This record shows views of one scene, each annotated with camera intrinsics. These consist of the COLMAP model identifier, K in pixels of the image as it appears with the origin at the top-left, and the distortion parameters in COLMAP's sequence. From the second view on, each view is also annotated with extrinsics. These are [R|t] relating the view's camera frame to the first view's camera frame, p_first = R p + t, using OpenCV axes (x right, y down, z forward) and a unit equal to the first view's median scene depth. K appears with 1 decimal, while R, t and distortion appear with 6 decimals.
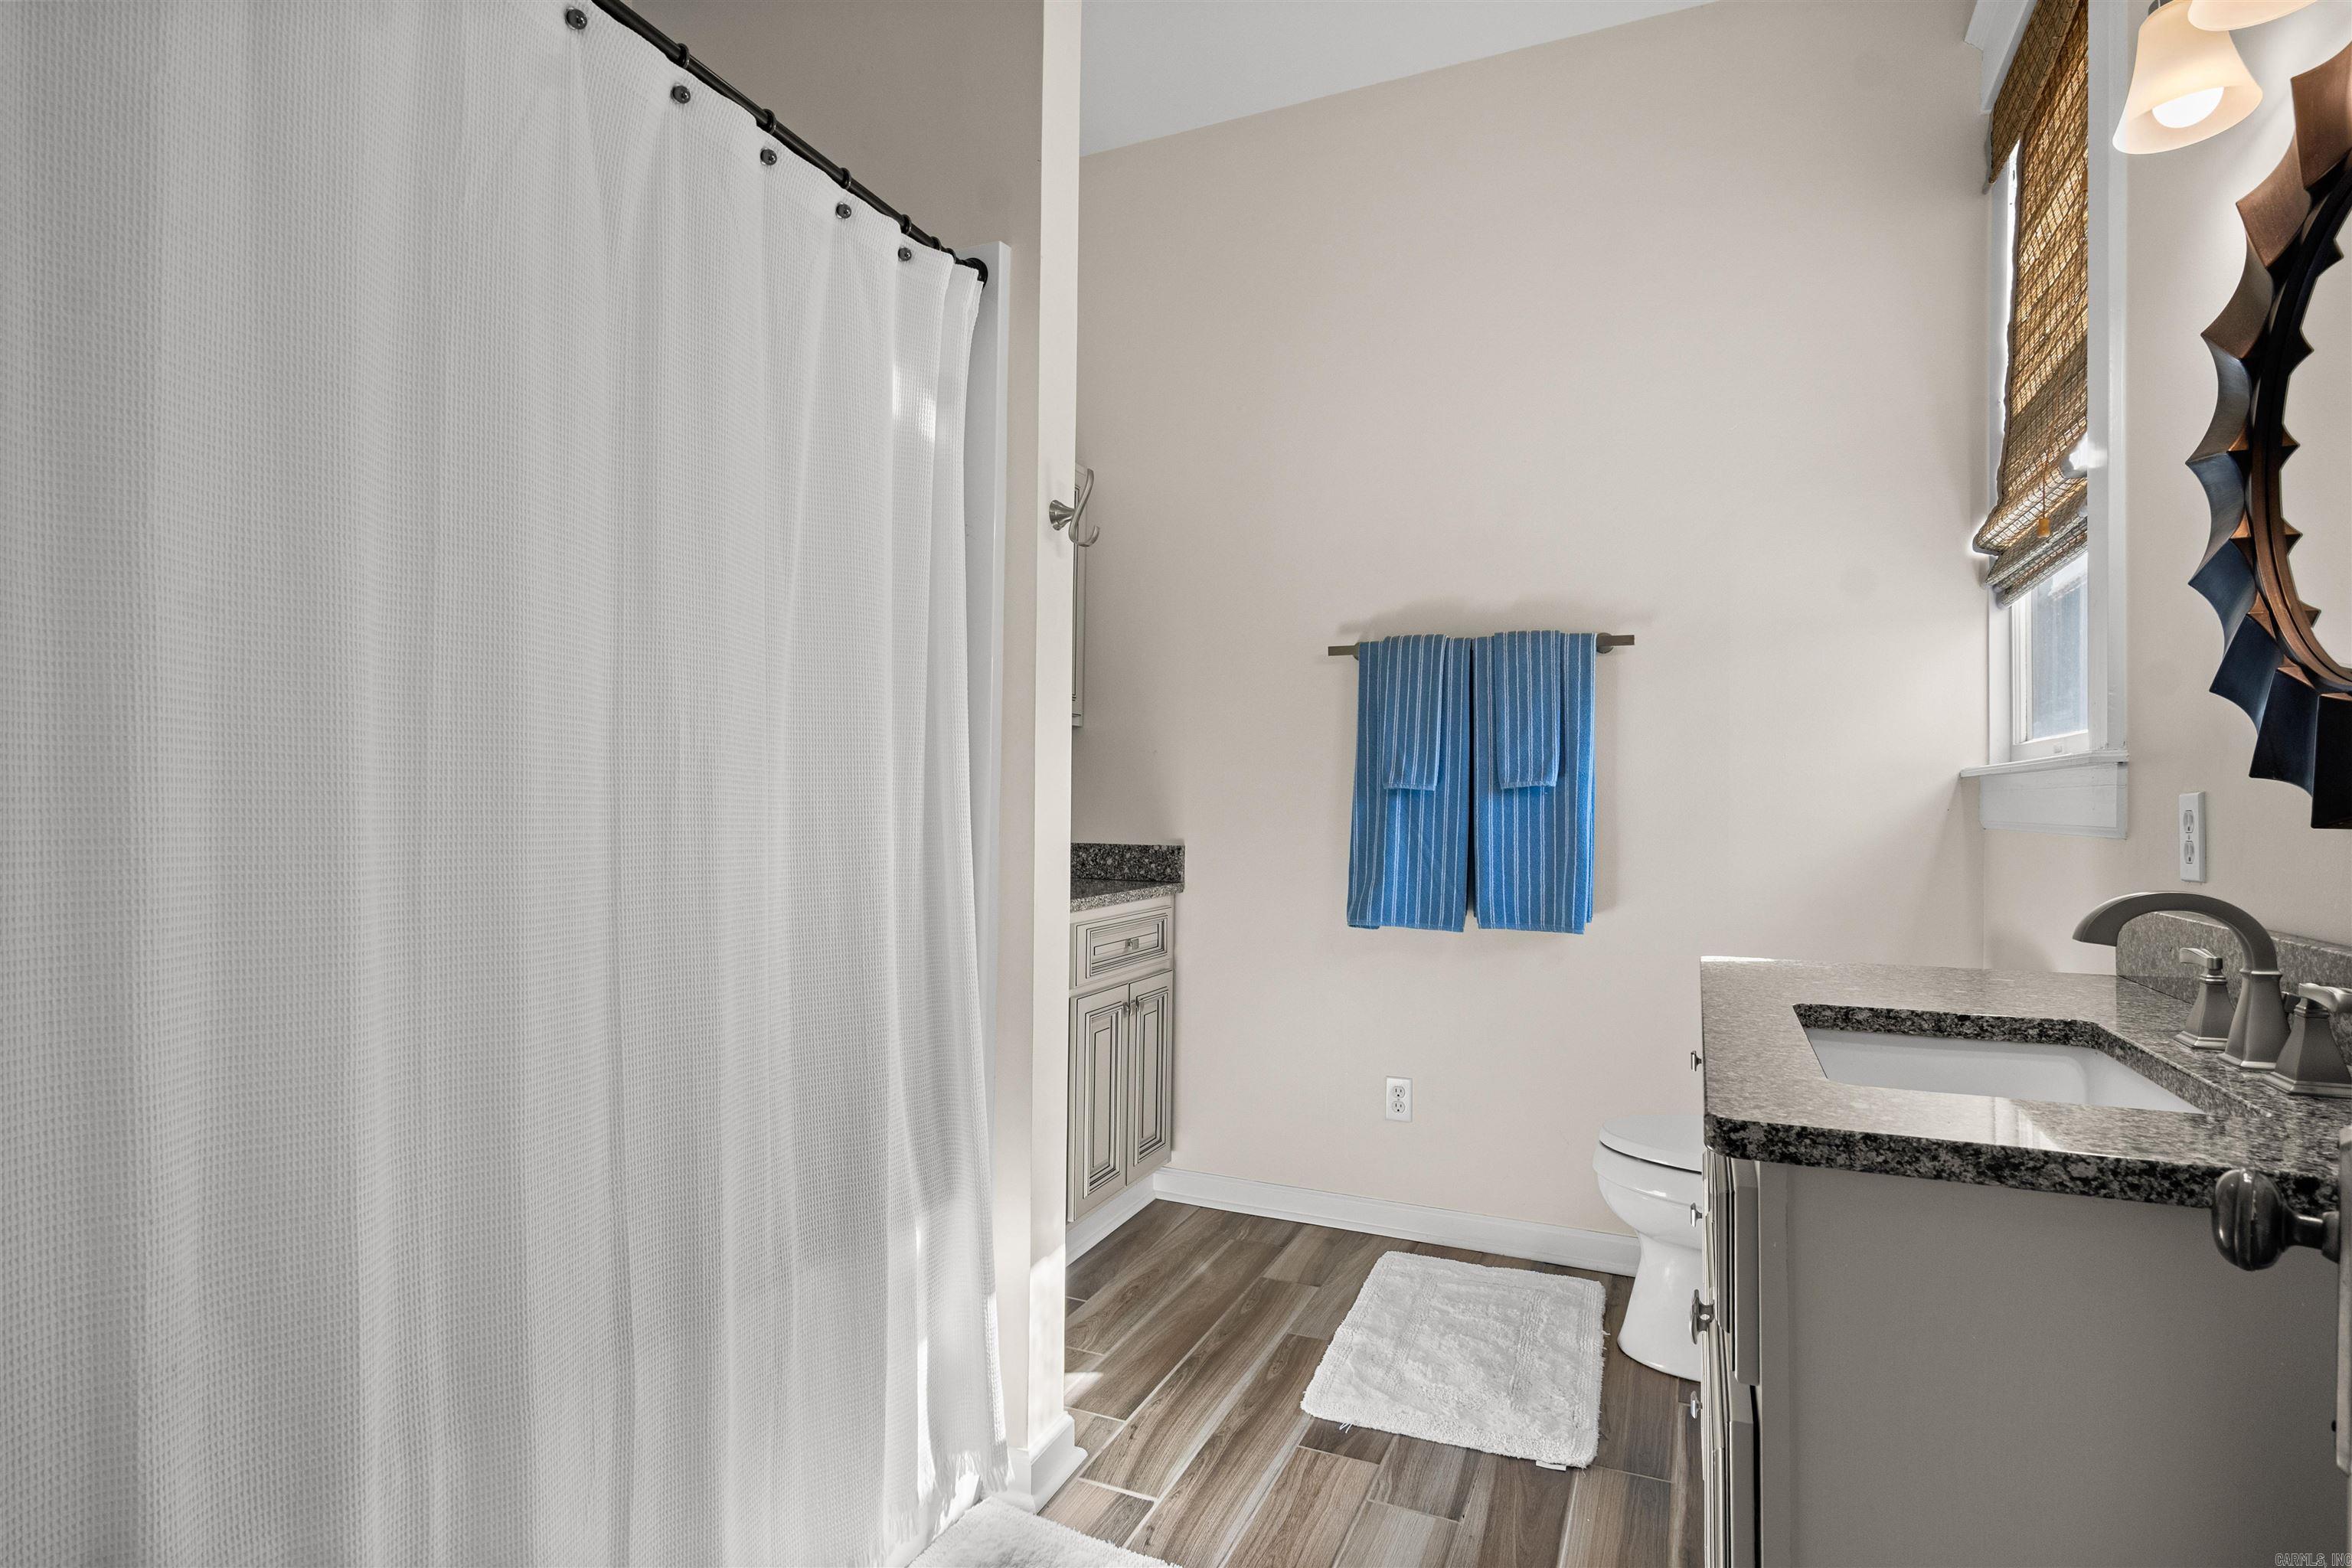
lens RADIAL K [[1171.1, 0, 1176.0], [0, 1171.1, 784.0], [0, 0, 1]] dist [-0.011796, 0.000881]
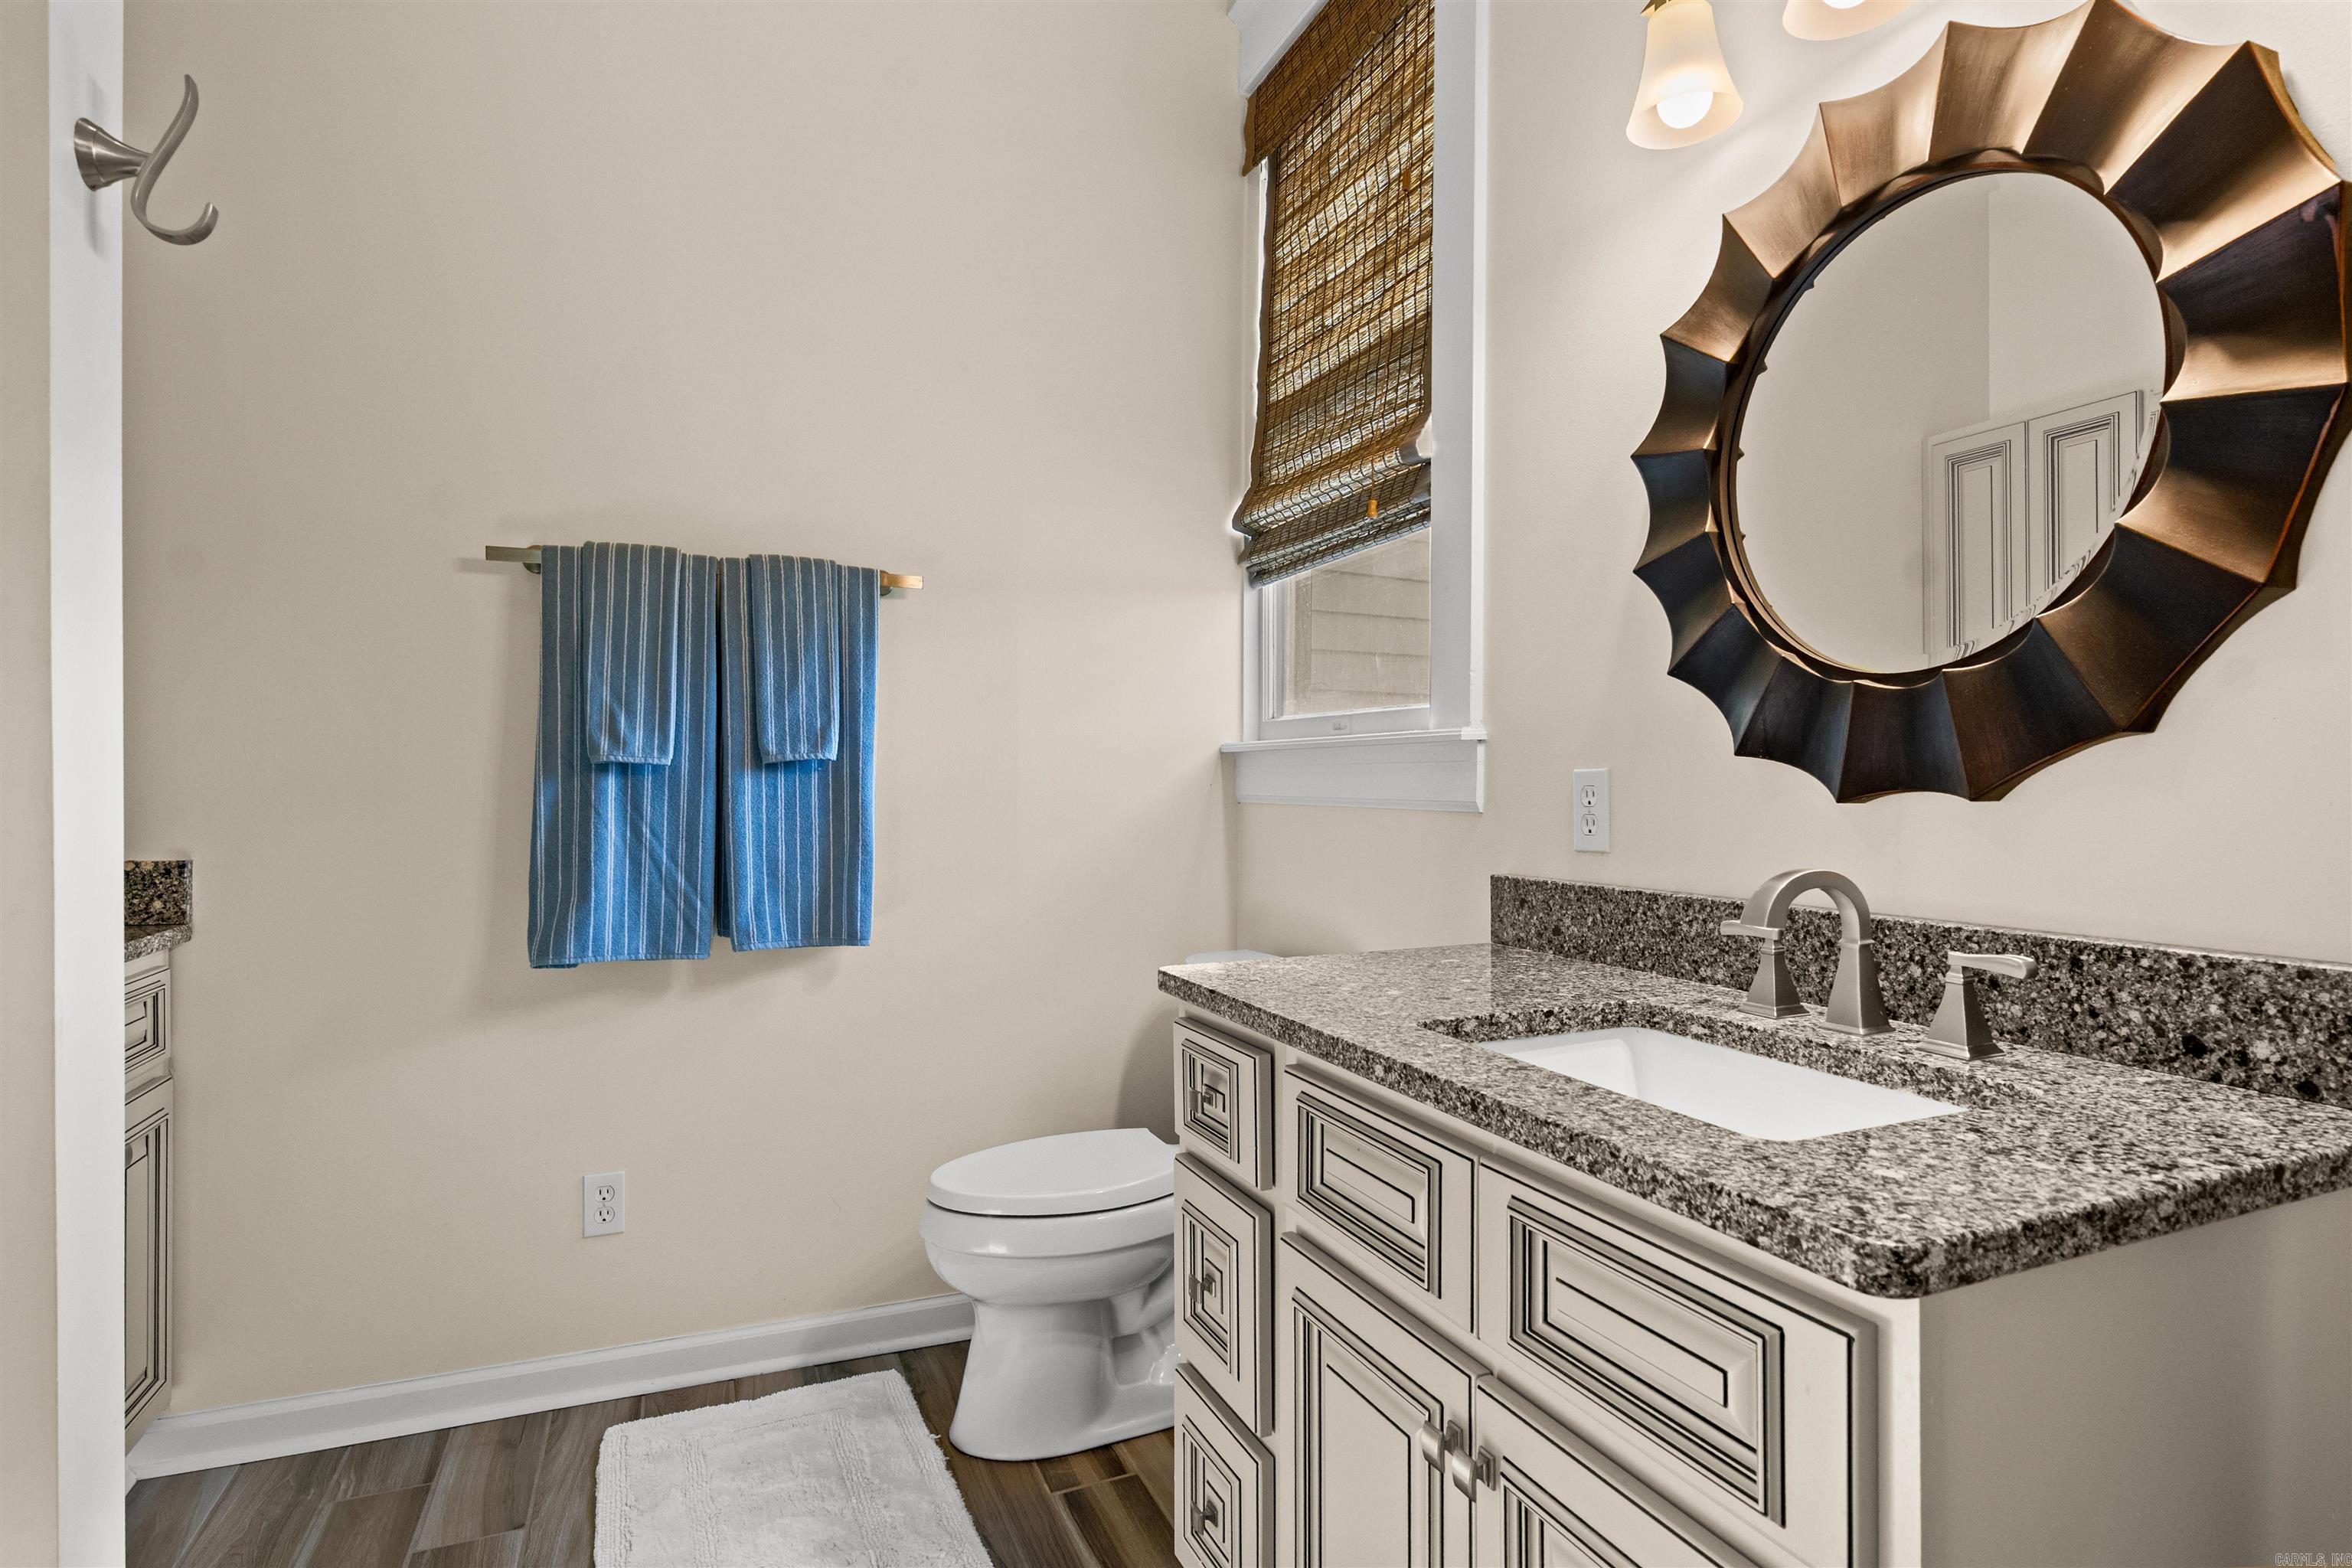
lens RADIAL K [[1228.4, 0, 1176.0], [0, 1228.4, 784.0], [0, 0, 1]] dist [-0.005333, 0.002169]
pose [[0.687402, -0.011070, 0.726192, -0.113996], [-0.005436, 0.999777, 0.020387, -0.000040], [-0.726257, -0.017962, 0.687189, 0.265042]]
